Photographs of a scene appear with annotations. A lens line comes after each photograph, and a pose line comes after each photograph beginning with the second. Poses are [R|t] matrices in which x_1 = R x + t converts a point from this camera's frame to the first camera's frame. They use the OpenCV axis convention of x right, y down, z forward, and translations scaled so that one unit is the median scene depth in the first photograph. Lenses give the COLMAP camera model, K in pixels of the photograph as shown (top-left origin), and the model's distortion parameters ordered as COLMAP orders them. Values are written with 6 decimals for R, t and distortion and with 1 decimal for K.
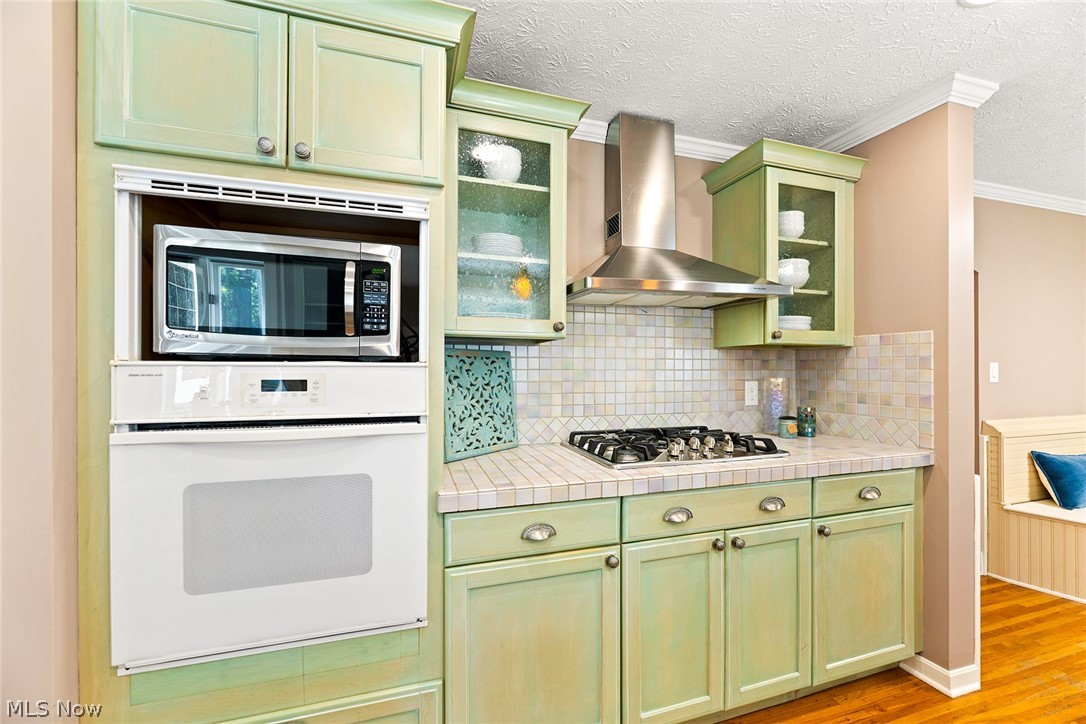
lens RADIAL K [[439.4, 0, 547.4], [0, 439.4, 369.8], [0, 0, 1]] dist [0.001690, 0.000126]
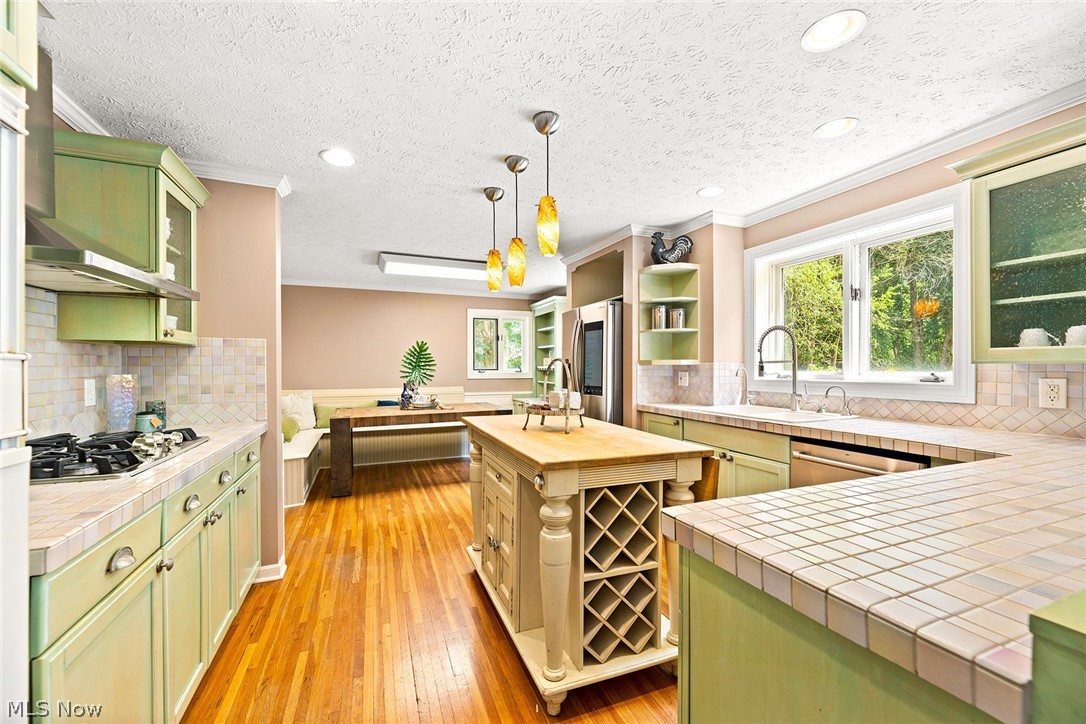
lens RADIAL K [[439.4, 0, 547.0], [0, 439.4, 365.1], [0, 0, 1]] dist [0.001690, 0.000126]
pose [[-0.071137, 0.001100, 0.997466, -0.583139], [0.000963, 0.999999, -0.001034, -0.000315], [-0.997466, 0.000887, -0.071138, 0.158612]]
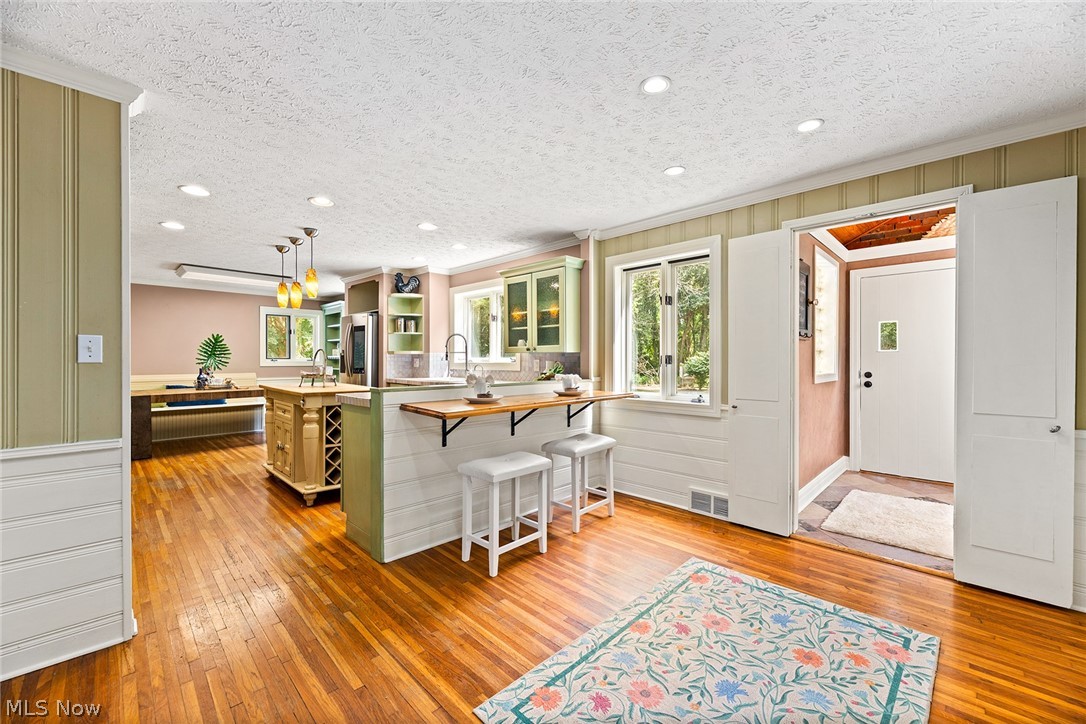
lens RADIAL K [[439.4, 0, 542.9], [0, 439.4, 359.0], [0, 0, 1]] dist [0.001690, 0.000126]
pose [[-0.453183, -0.002959, 0.891413, -1.926722], [-0.003727, 0.999992, 0.001425, 0.023735], [-0.891410, -0.002676, -0.453190, 0.048509]]
